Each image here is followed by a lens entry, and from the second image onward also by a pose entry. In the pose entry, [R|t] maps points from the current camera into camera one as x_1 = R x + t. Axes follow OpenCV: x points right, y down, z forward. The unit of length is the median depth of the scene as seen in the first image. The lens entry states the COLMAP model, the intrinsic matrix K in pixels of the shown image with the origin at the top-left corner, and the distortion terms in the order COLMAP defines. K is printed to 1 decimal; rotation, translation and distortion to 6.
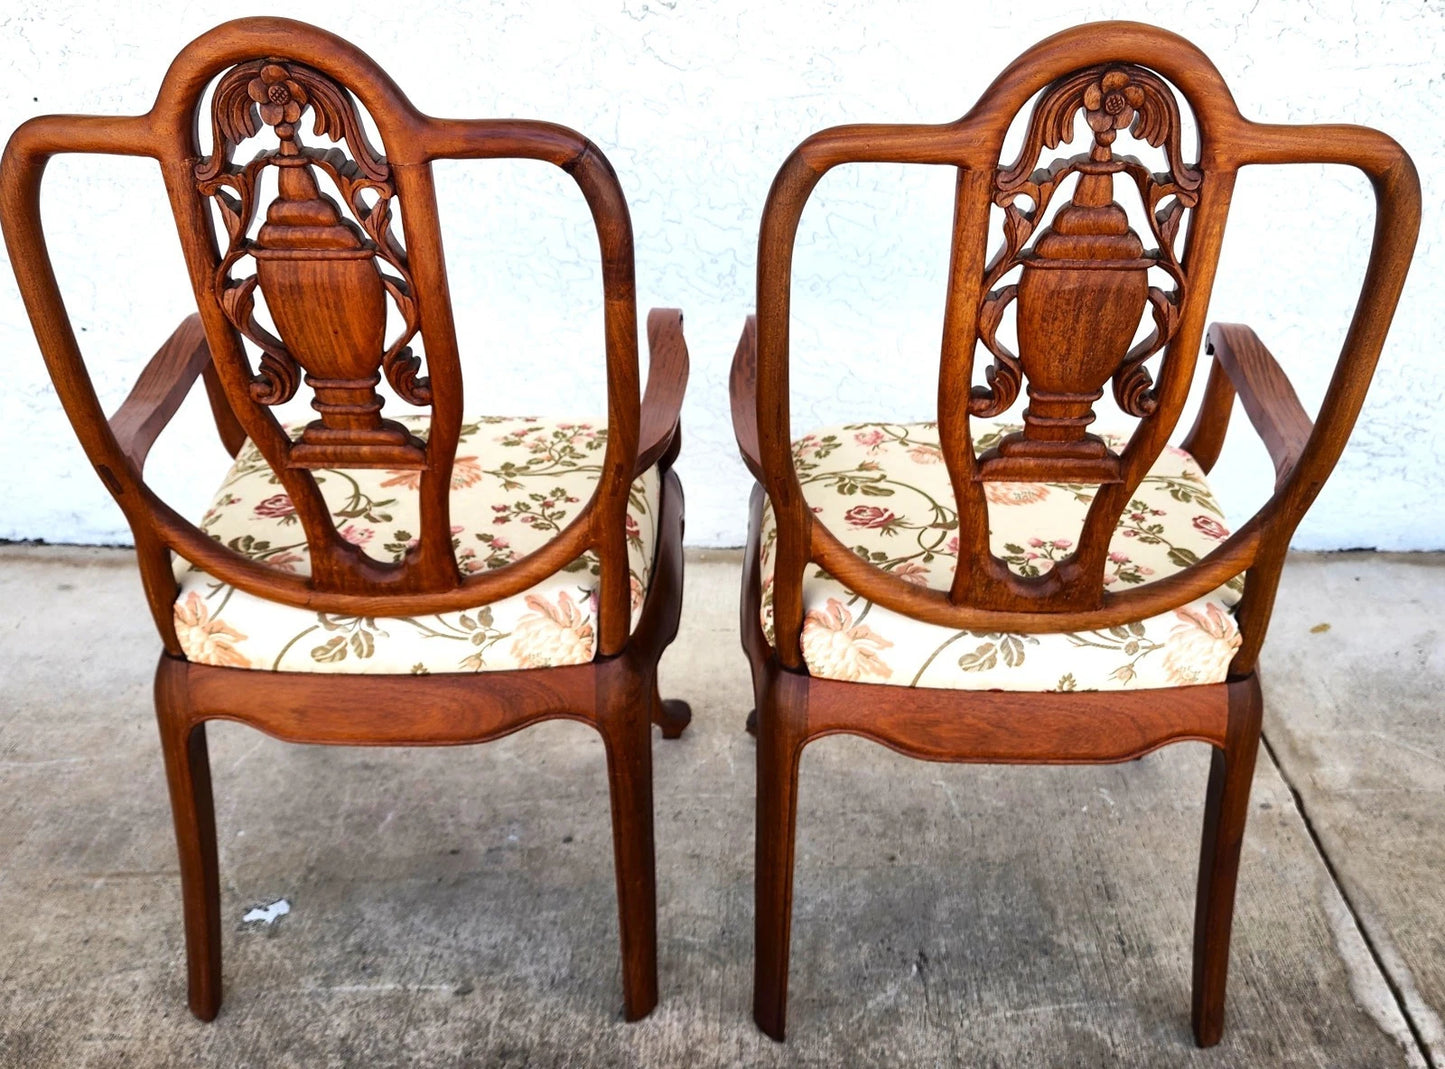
lens RADIAL K [[1332.4, 0, 731.9], [0, 1332.4, 477.8], [0, 0, 1]] dist [0.070914, -0.081357]
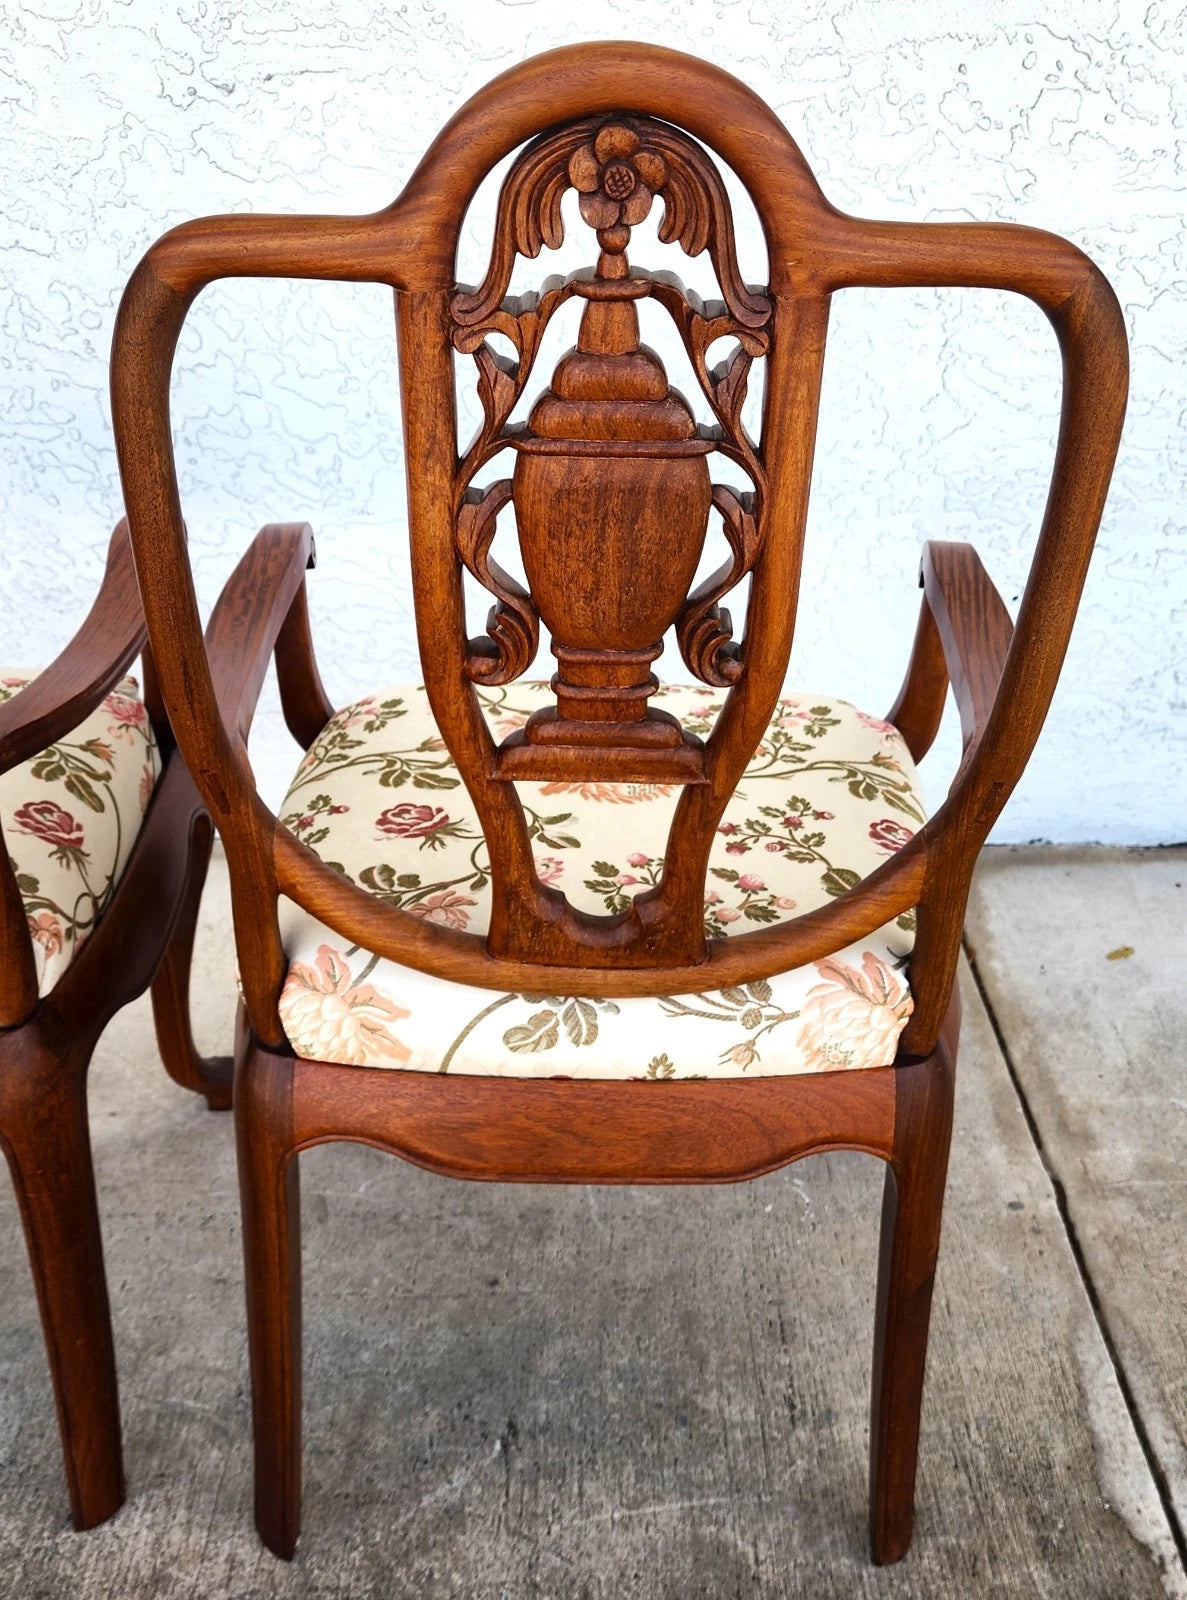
lens RADIAL K [[1605.3, 0, 547.9], [0, 1605.3, 797.9], [0, 0, 1]] dist [0.084822, -0.126715]
pose [[0.999916, 0.003888, 0.012358, 0.156330], [-0.004433, 0.999007, 0.044325, -0.018779], [-0.012174, -0.044376, 0.998941, 0.158550]]
